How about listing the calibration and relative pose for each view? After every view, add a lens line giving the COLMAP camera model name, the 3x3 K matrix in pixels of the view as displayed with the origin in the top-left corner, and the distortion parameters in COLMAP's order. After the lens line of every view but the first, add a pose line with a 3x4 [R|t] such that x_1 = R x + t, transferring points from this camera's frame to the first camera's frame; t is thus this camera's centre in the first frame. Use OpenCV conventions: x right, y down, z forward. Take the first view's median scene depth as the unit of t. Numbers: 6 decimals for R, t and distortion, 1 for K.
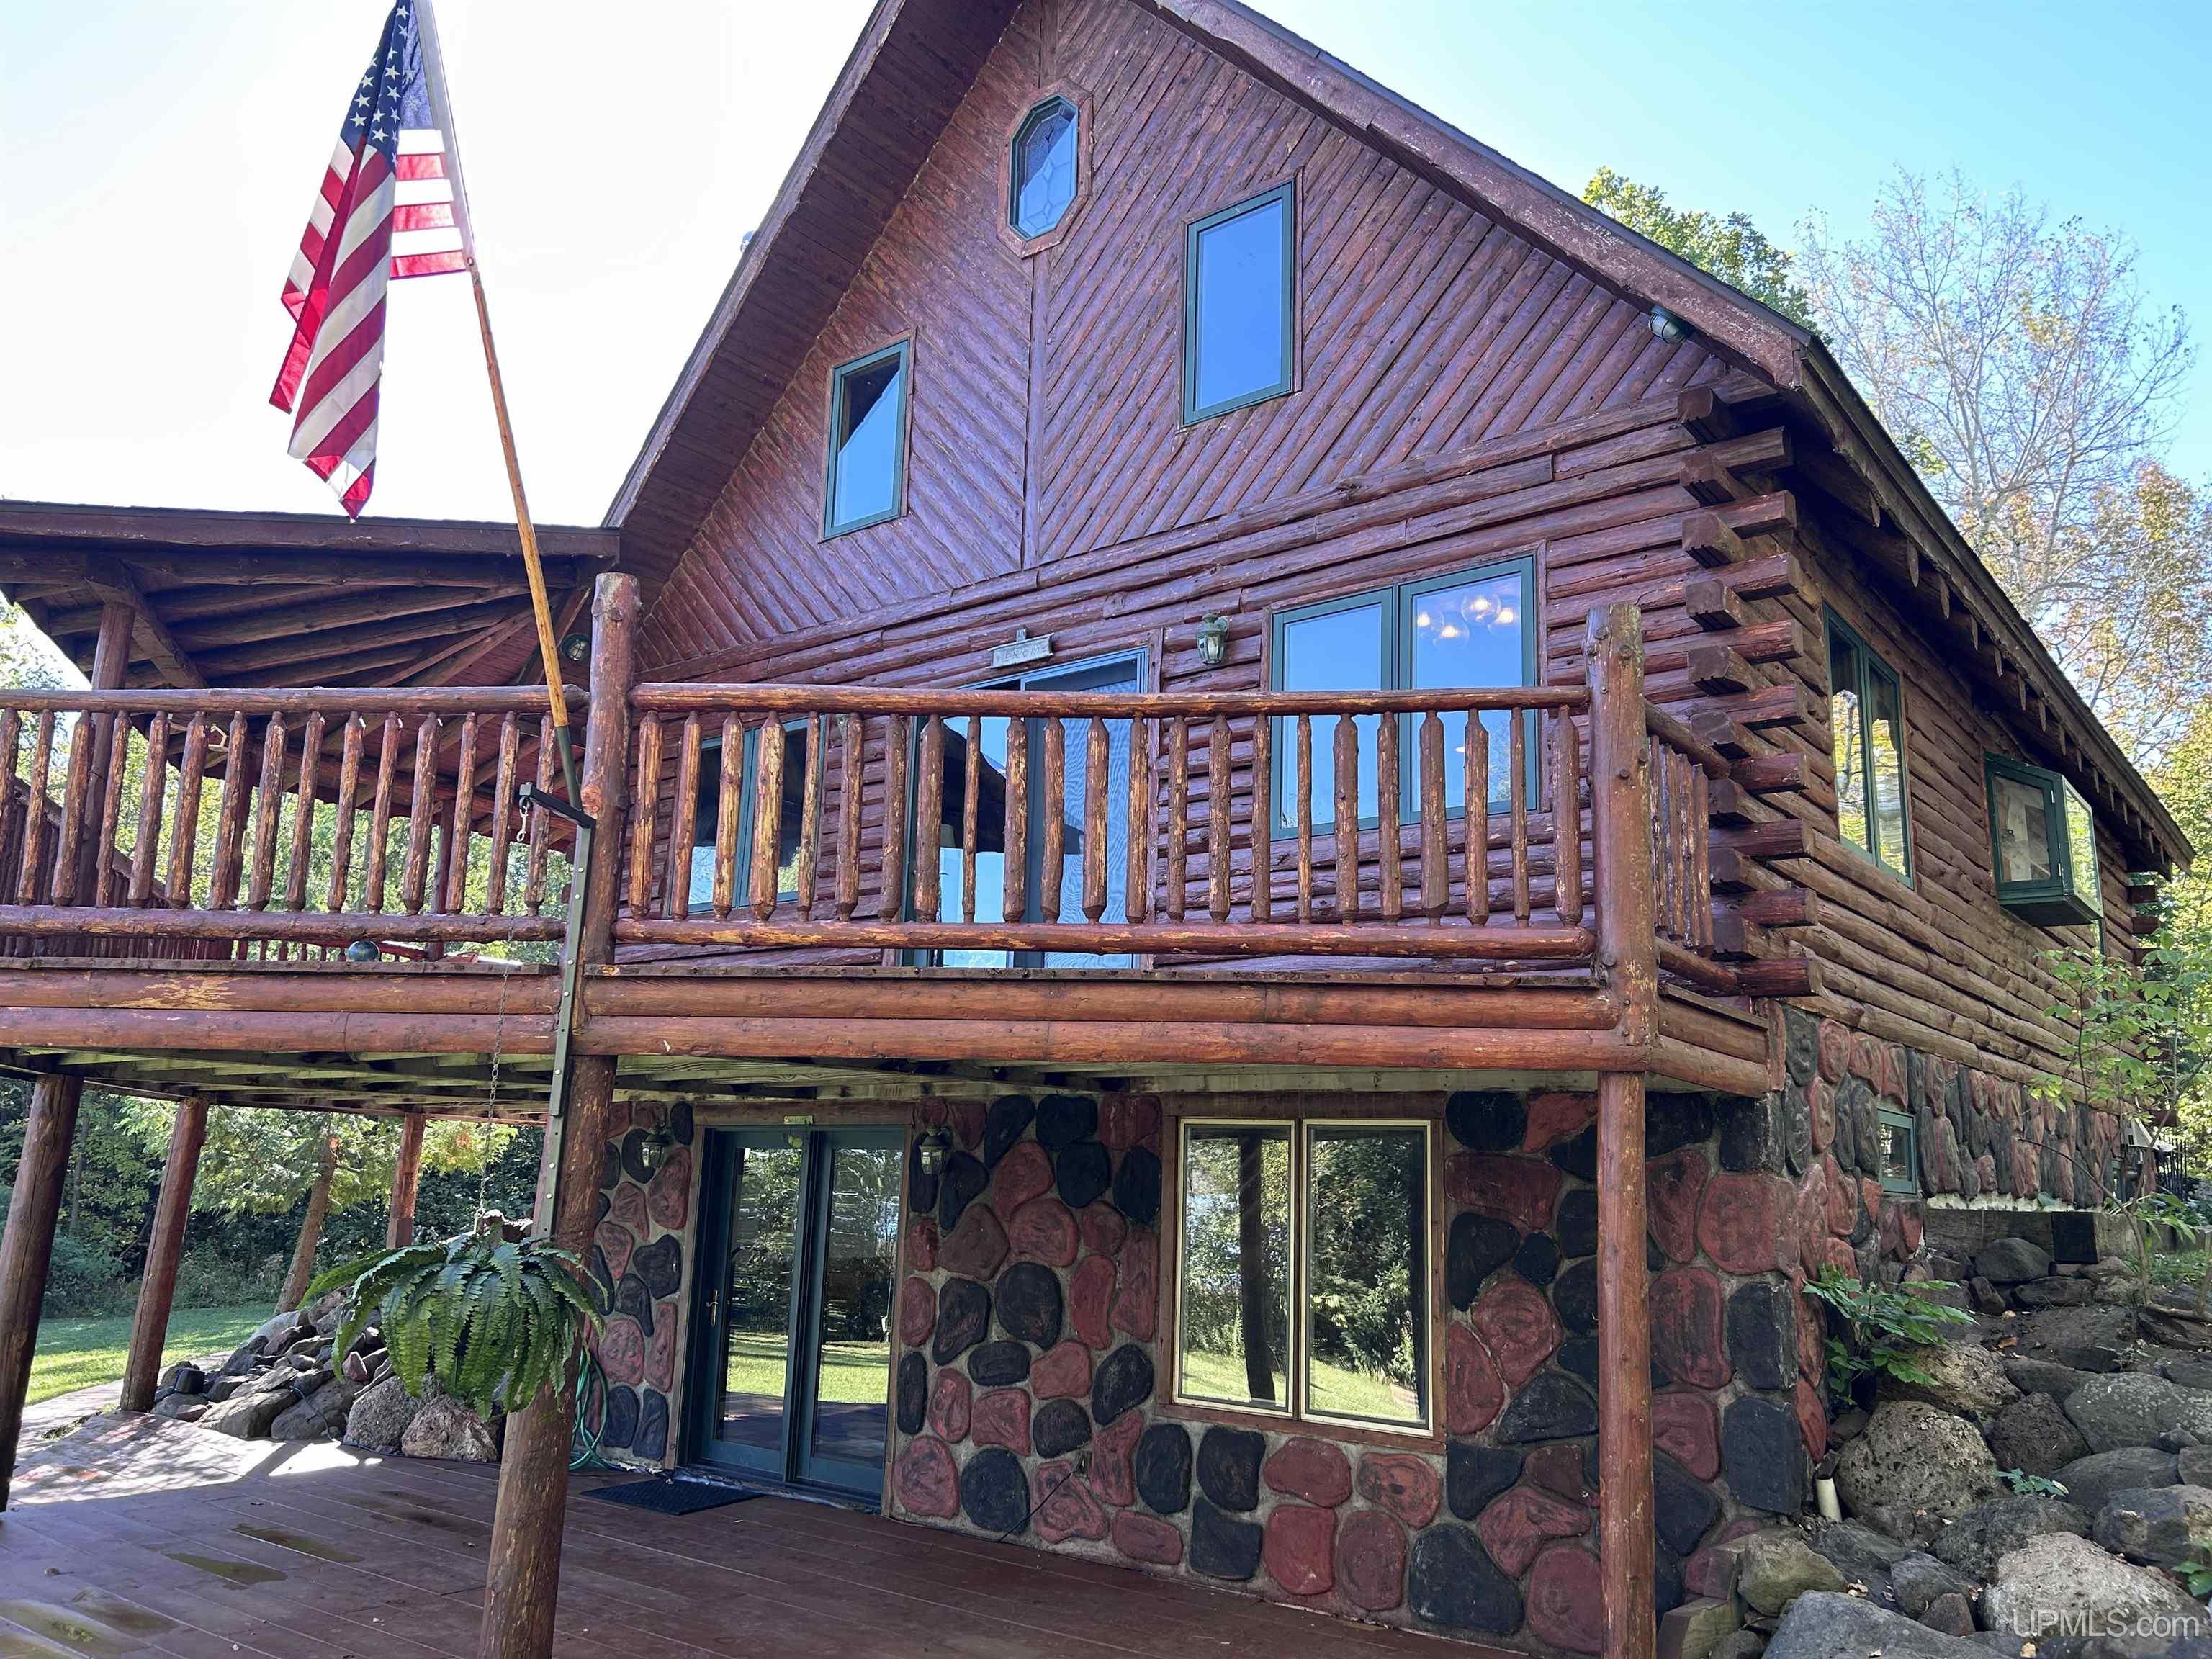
lens RADIAL K [[1656.3, 0, 1106.5], [0, 1656.3, 832.6], [0, 0, 1]] dist [0.042143, -0.030795]
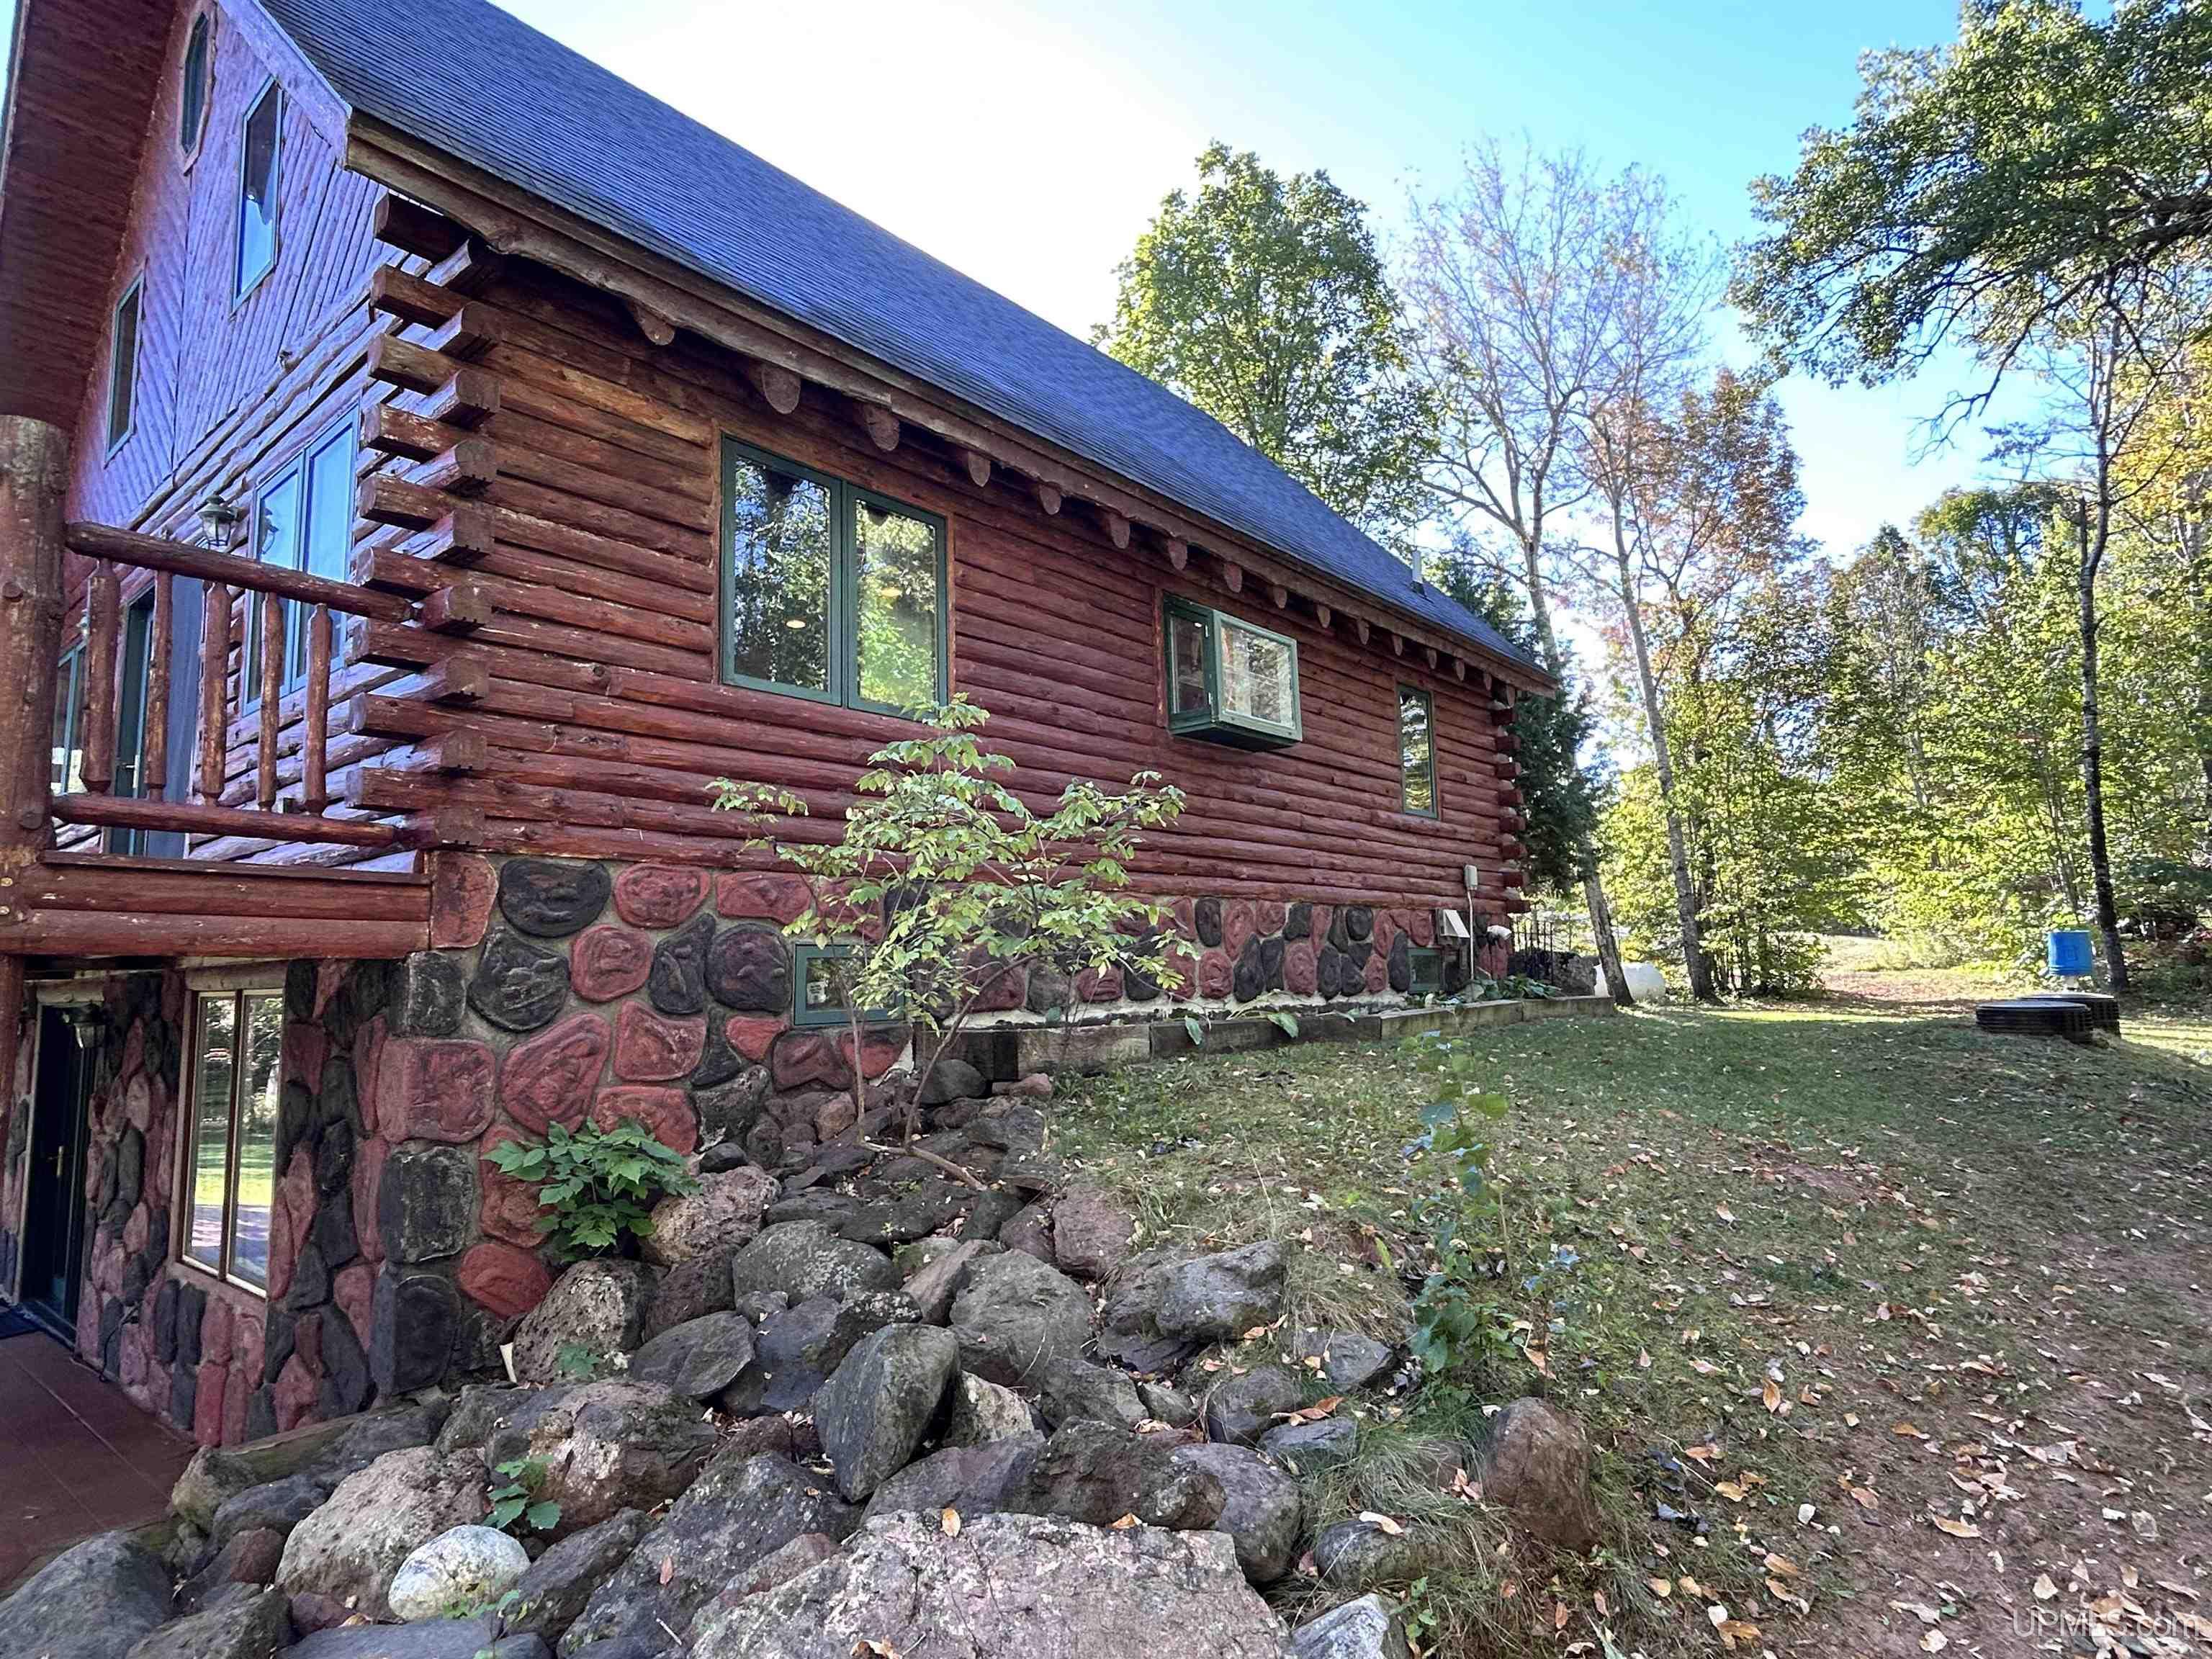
lens RADIAL K [[1210.7, 0, 1107.5], [0, 1210.7, 812.6], [0, 0, 1]] dist [0.000687, 0.000420]
pose [[0.998005, -0.059141, -0.022083, 0.556356], [0.060689, 0.995132, 0.077644, 0.031866], [0.017383, -0.078829, 0.996737, 0.238772]]
